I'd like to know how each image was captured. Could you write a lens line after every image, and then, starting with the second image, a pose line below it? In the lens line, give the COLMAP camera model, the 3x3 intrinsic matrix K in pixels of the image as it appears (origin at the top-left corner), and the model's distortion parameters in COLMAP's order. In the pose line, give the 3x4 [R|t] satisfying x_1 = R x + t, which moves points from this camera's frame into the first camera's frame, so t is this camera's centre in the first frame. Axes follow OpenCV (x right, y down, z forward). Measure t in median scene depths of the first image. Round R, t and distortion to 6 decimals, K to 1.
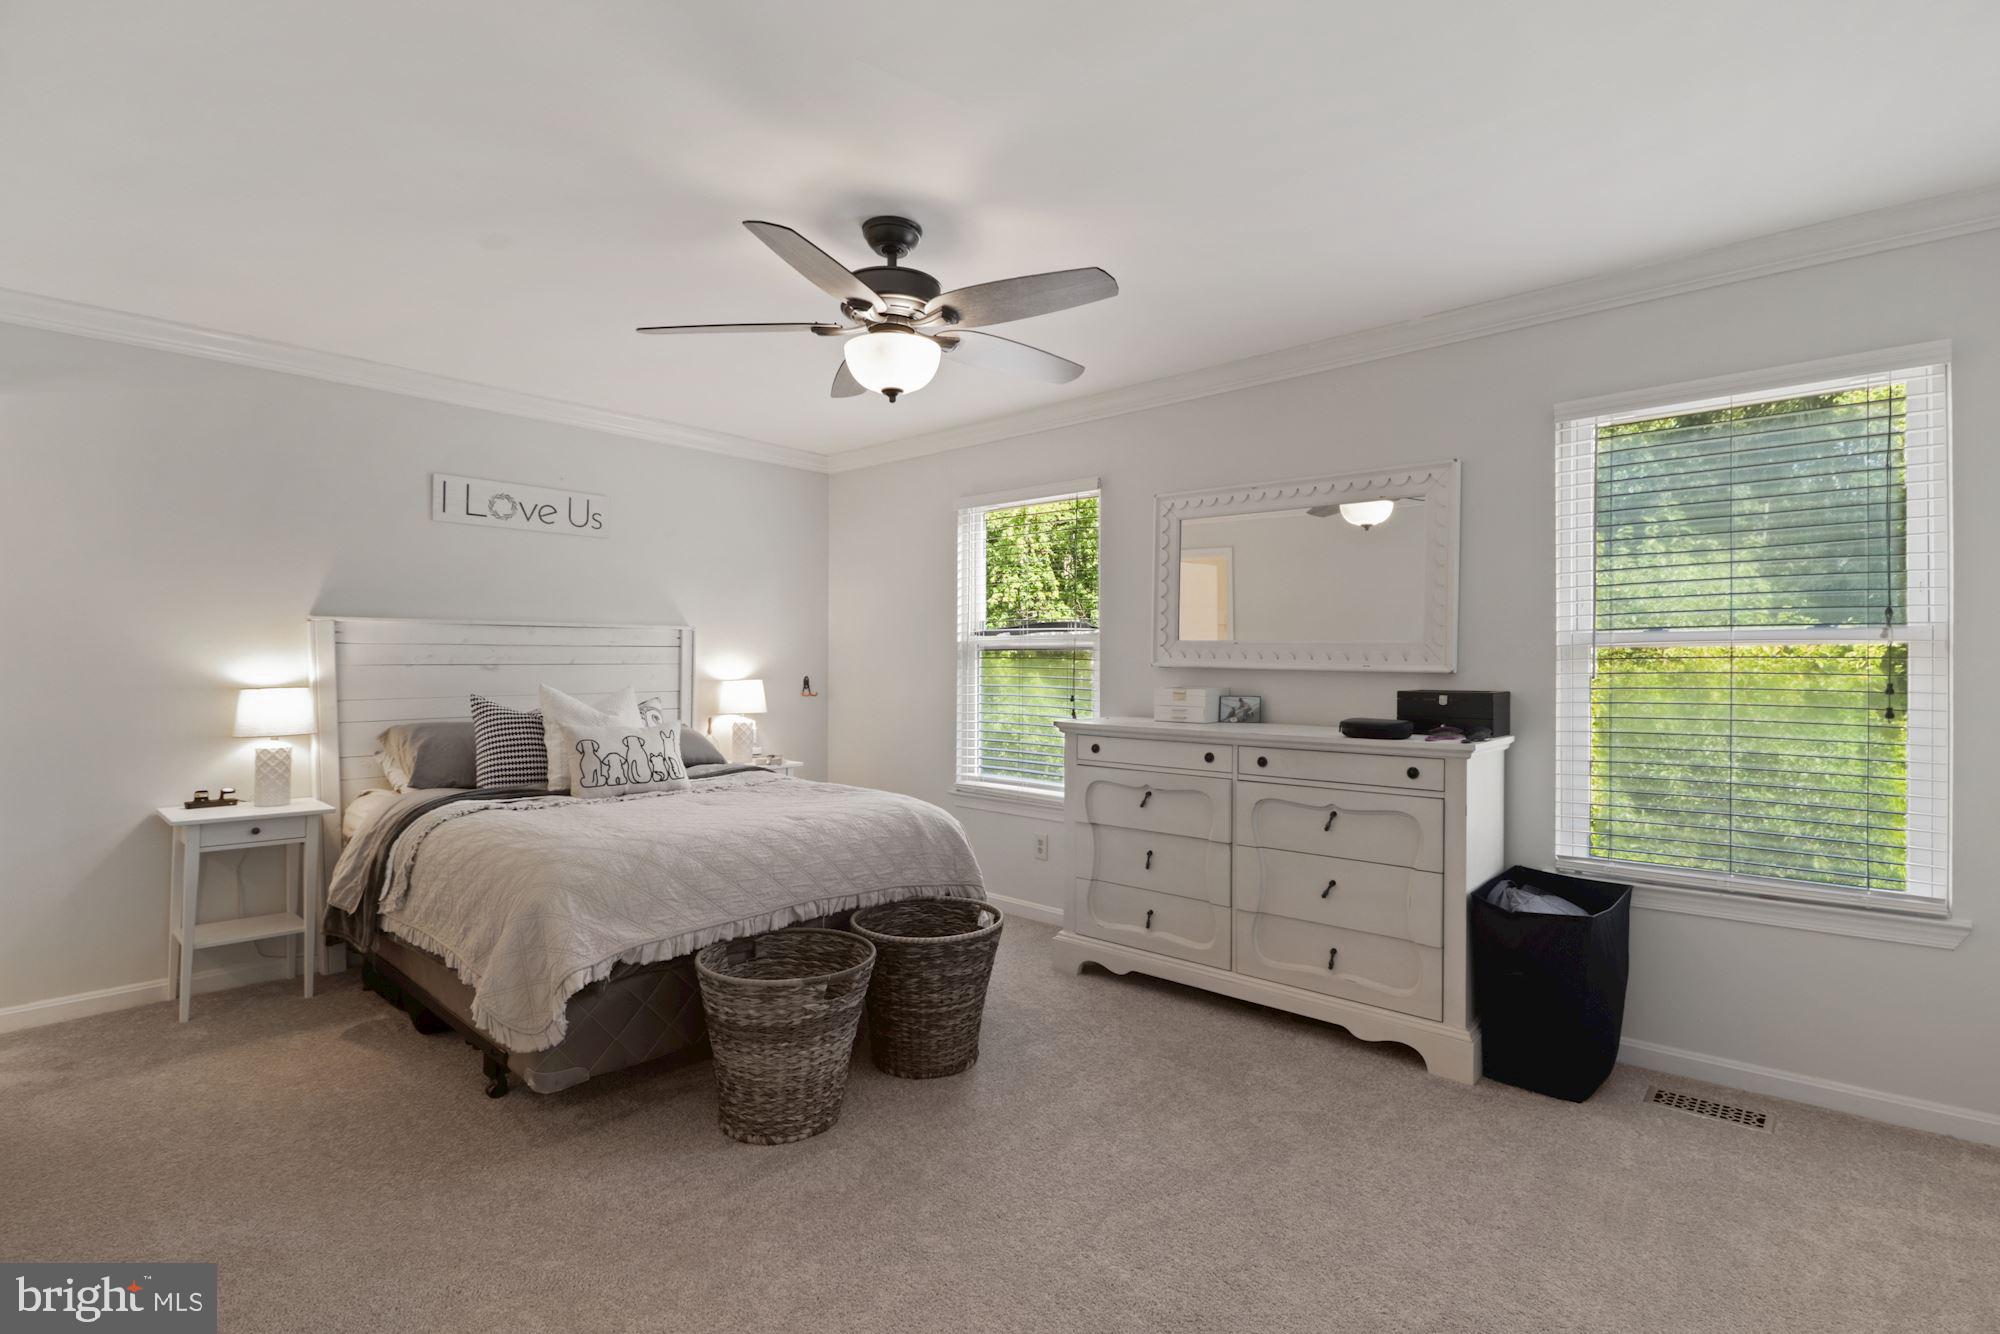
lens RADIAL K [[938.1, 0, 1000.0], [0, 938.1, 667.0], [0, 0, 1]] dist [0.022201, -0.016222]
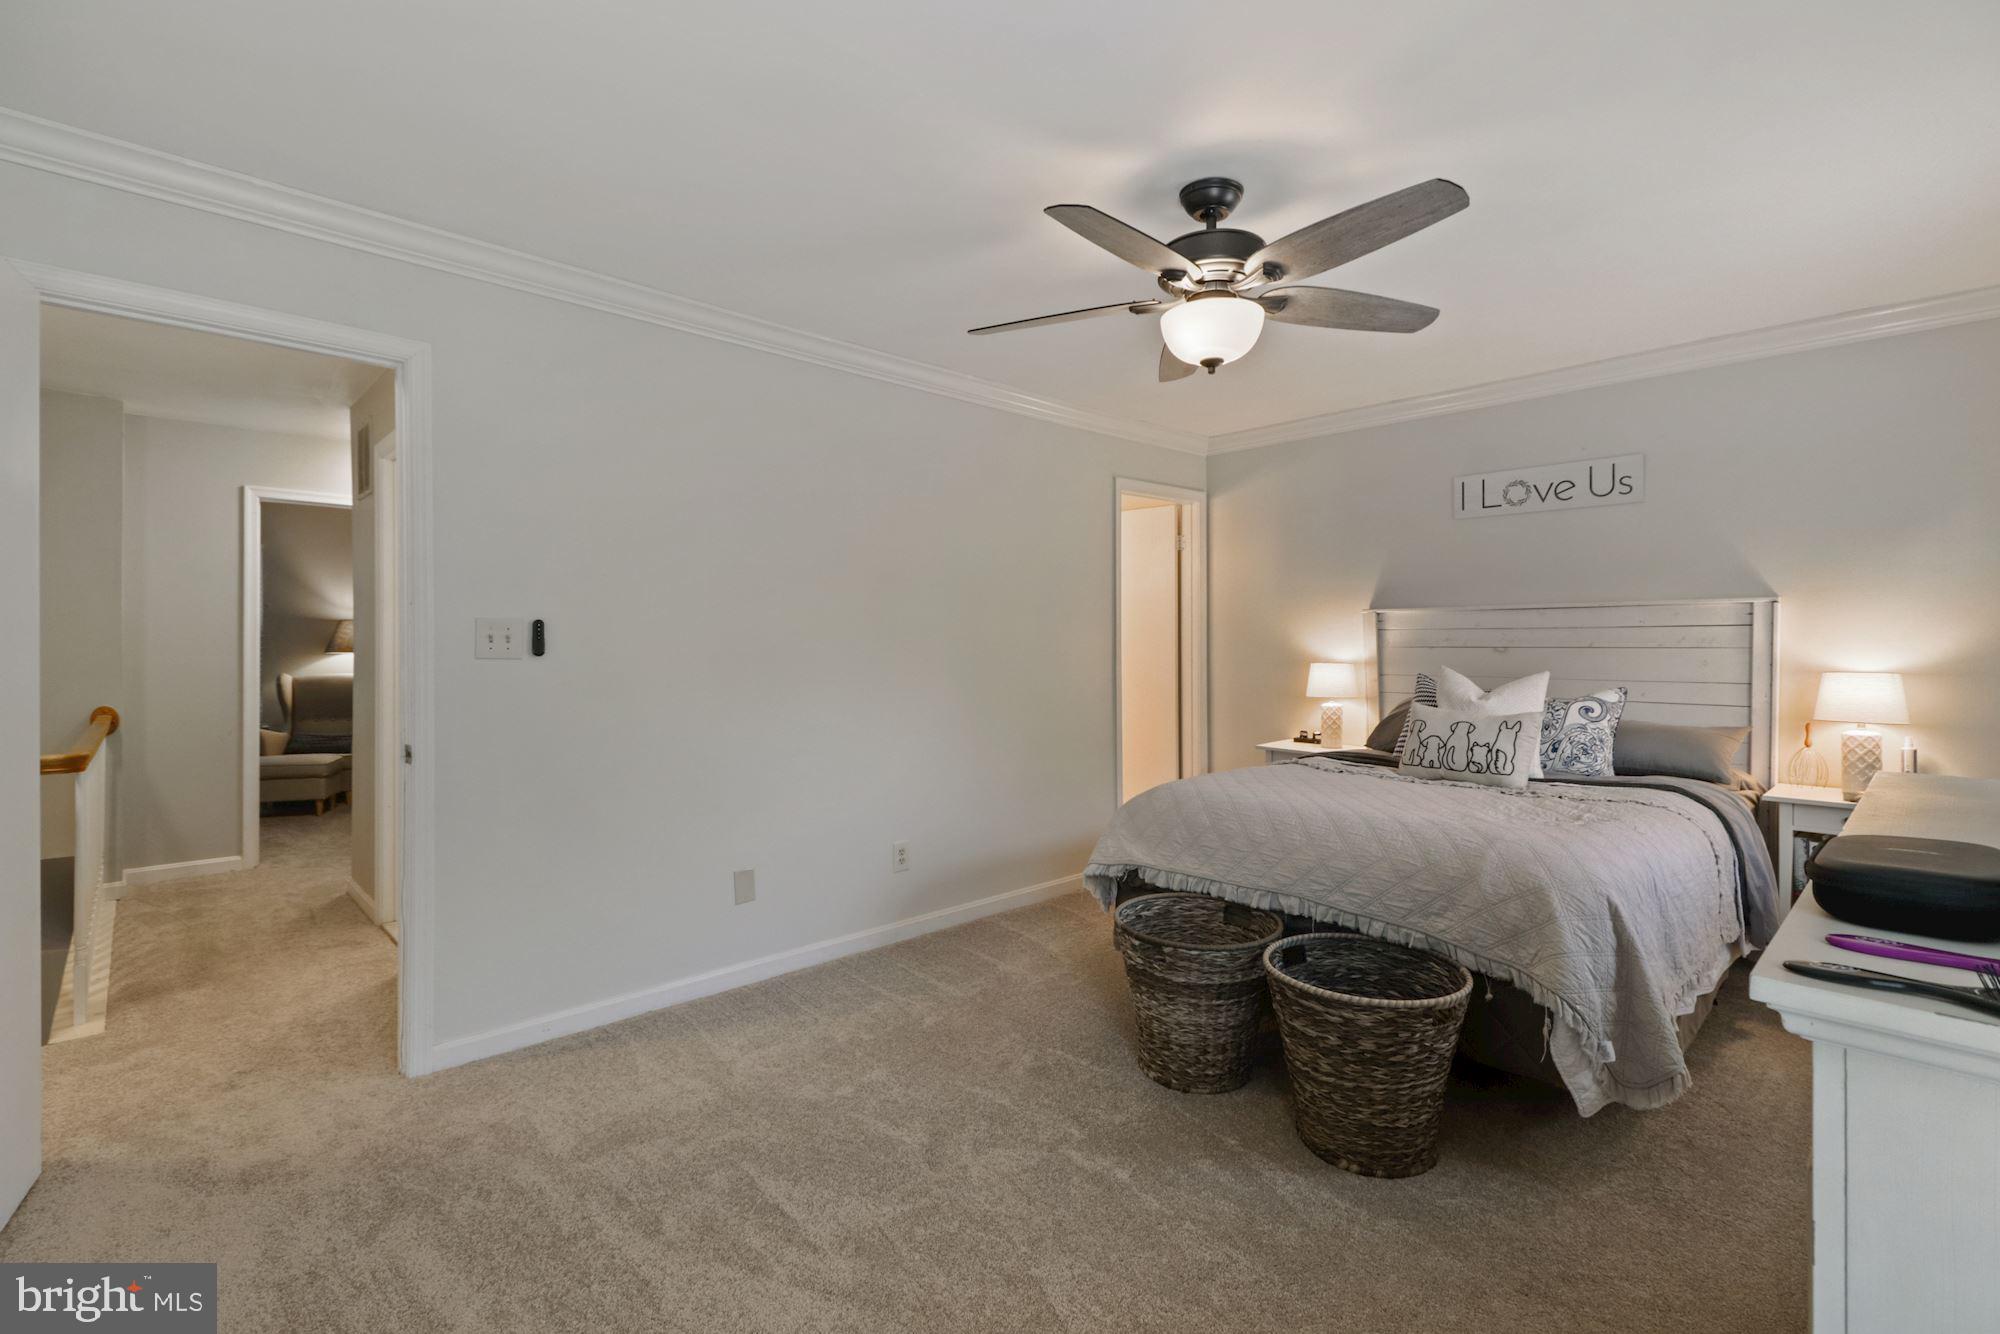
lens RADIAL K [[923.2, 0, 1024.5], [0, 923.2, 631.2], [0, 0, 1]] dist [0.023974, -0.015054]
pose [[-0.071140, -0.012450, -0.997389, 0.603890], [-0.006835, 0.999905, -0.011994, -0.004950], [0.997443, 0.005964, -0.071219, 0.632920]]
